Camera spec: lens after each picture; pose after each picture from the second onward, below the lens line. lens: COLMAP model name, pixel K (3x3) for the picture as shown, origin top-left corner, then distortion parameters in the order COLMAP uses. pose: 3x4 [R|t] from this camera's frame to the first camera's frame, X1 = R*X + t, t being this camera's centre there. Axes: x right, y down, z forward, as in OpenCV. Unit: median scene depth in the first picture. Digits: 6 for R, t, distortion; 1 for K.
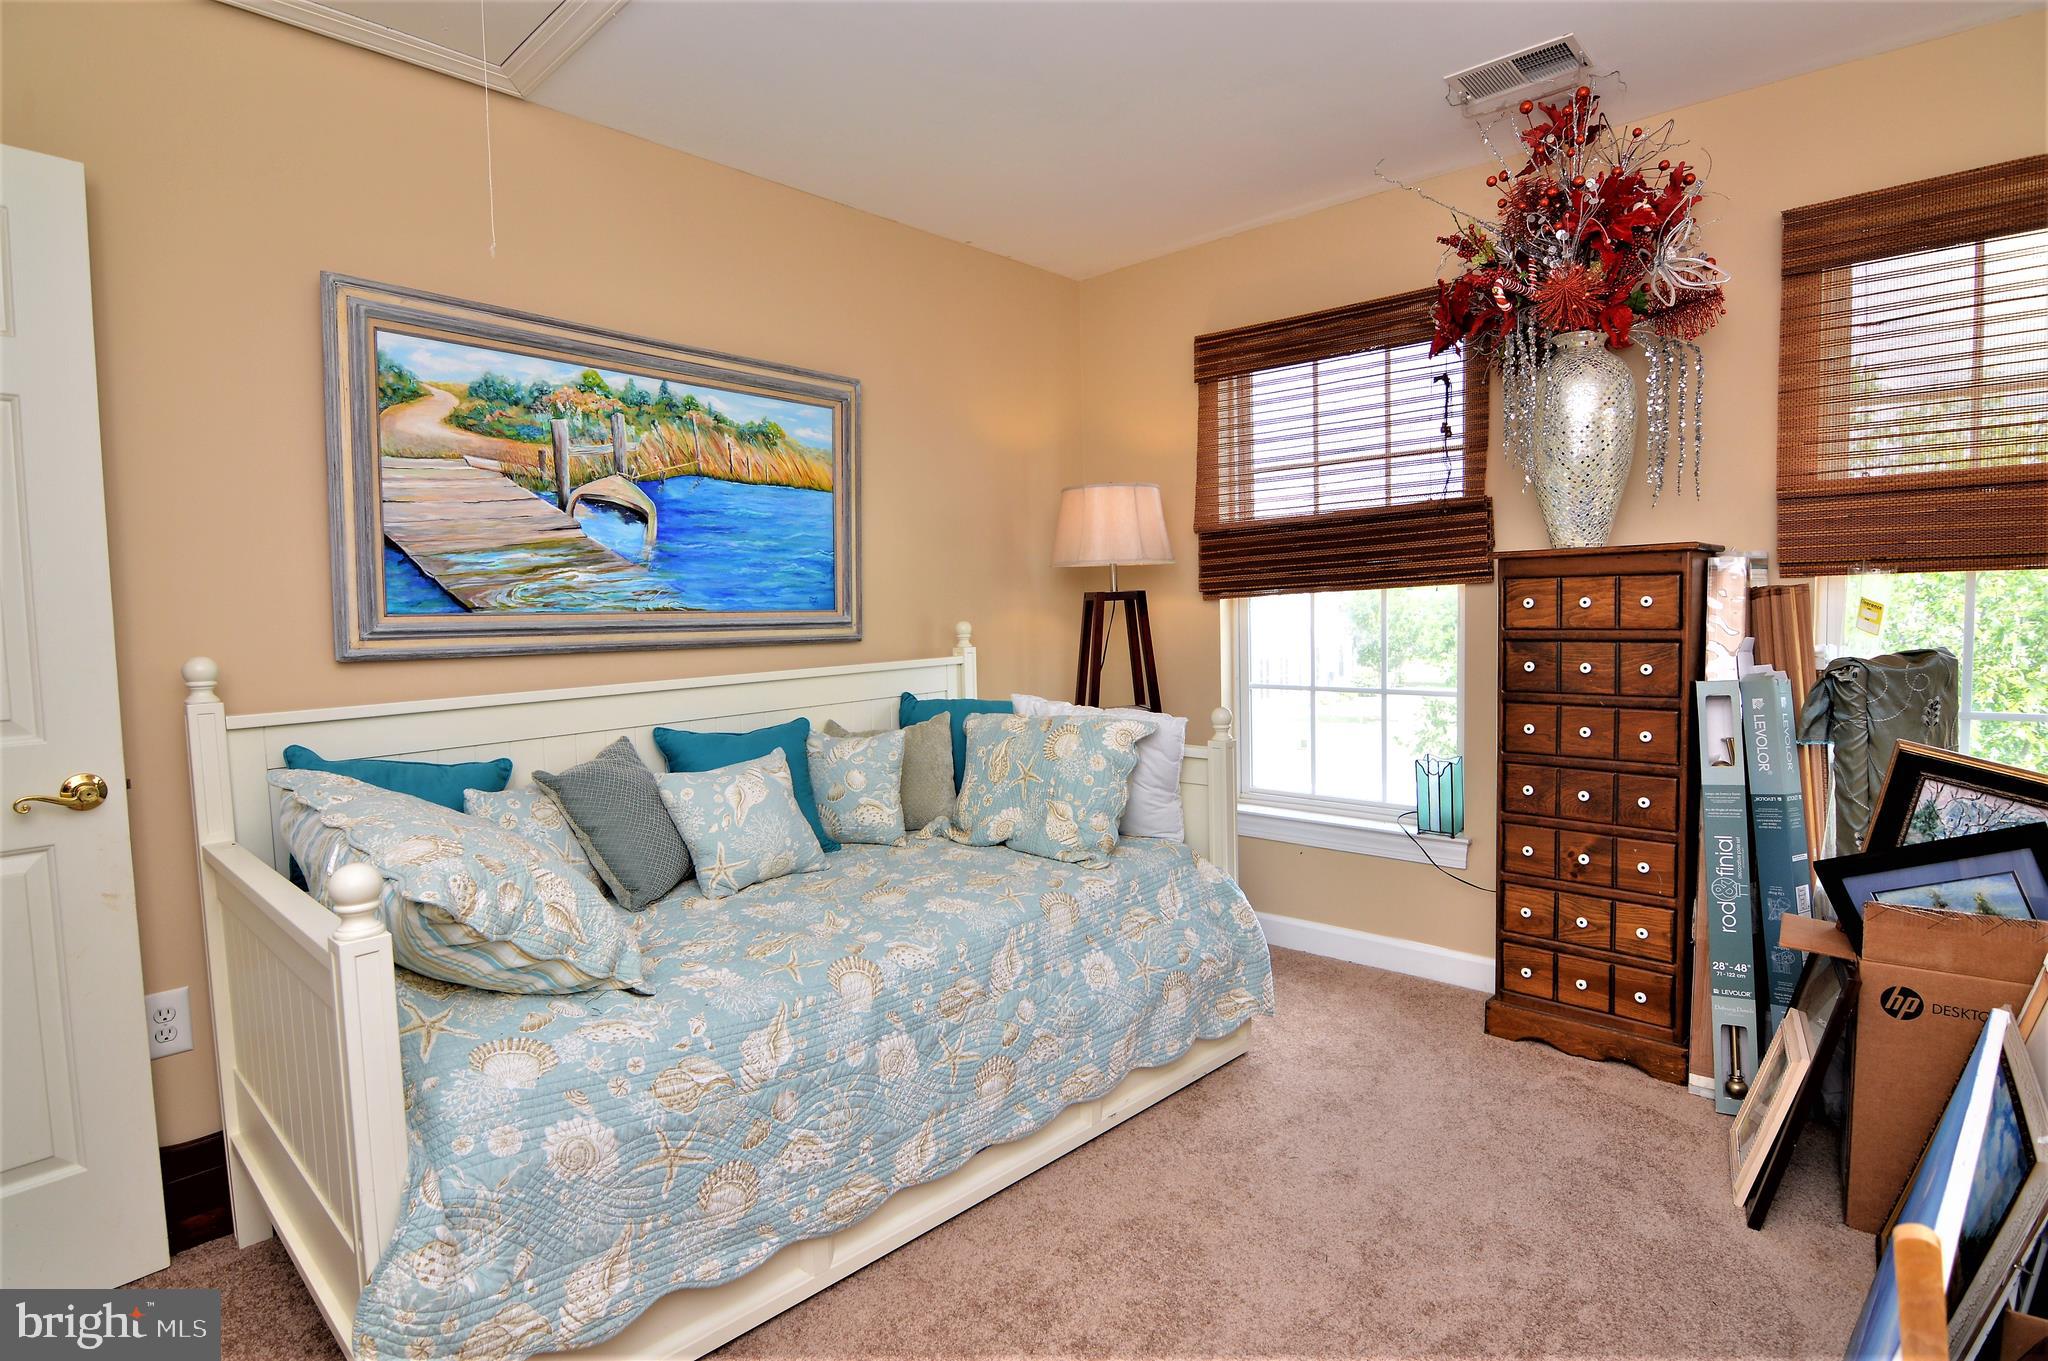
lens RADIAL K [[1081.6, 0, 1024.0], [0, 1081.6, 680.5], [0, 0, 1]] dist [0.052257, 0.000020]
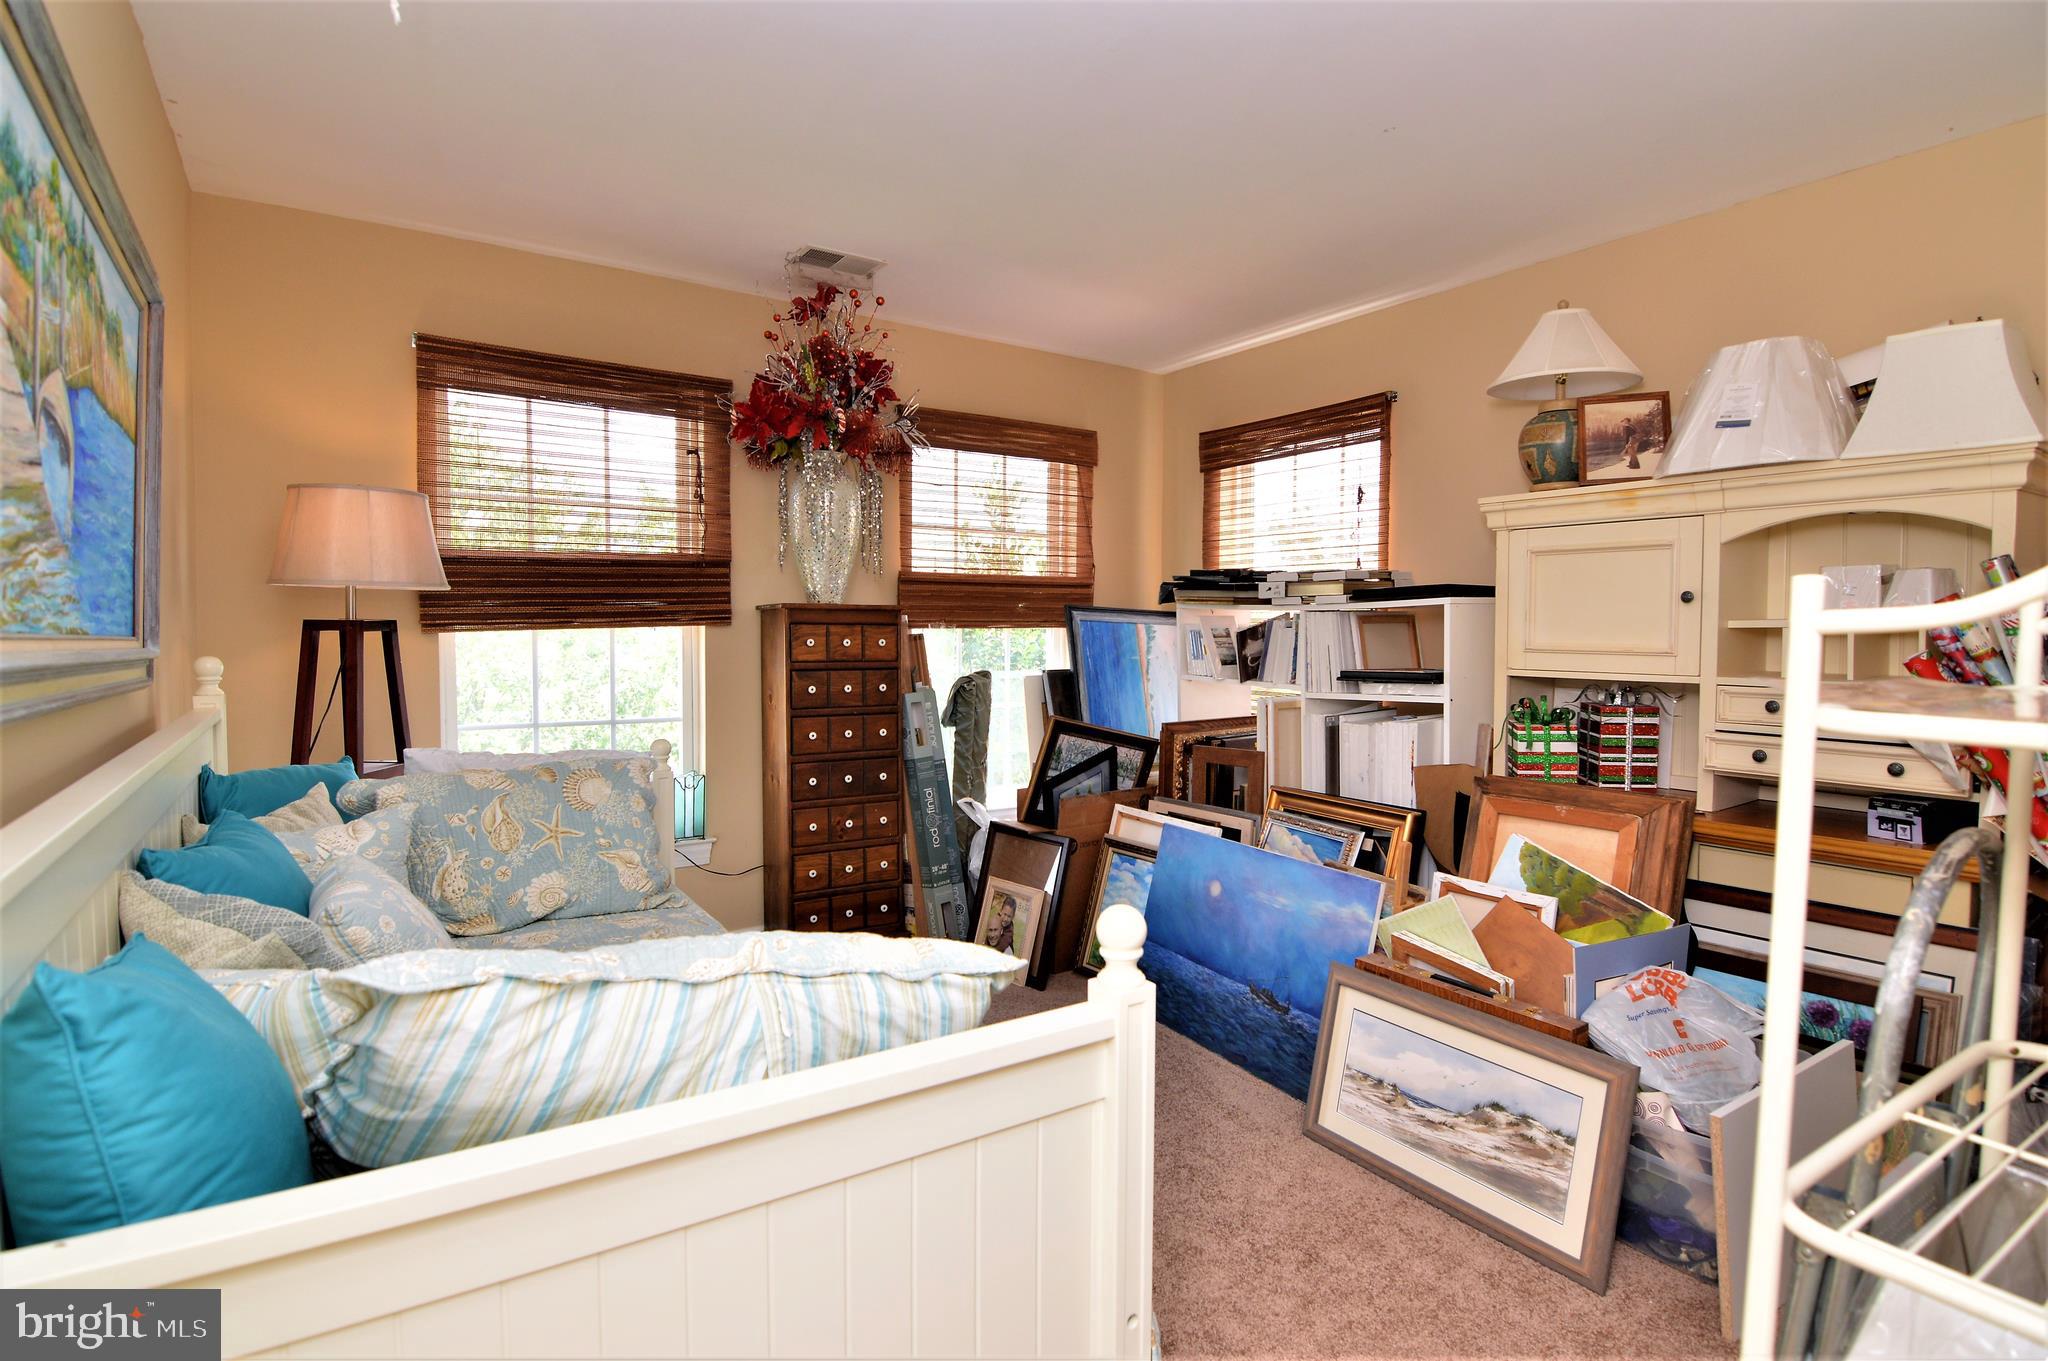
lens RADIAL K [[1081.6, 0, 1024.0], [0, 1081.6, 680.5], [0, 0, 1]] dist [0.052257, 0.000020]
pose [[0.221095, -0.021473, 0.975016, -0.701775], [0.061570, 0.998071, 0.008019, -0.016578], [-0.973307, 0.058258, 0.221991, 0.402263]]
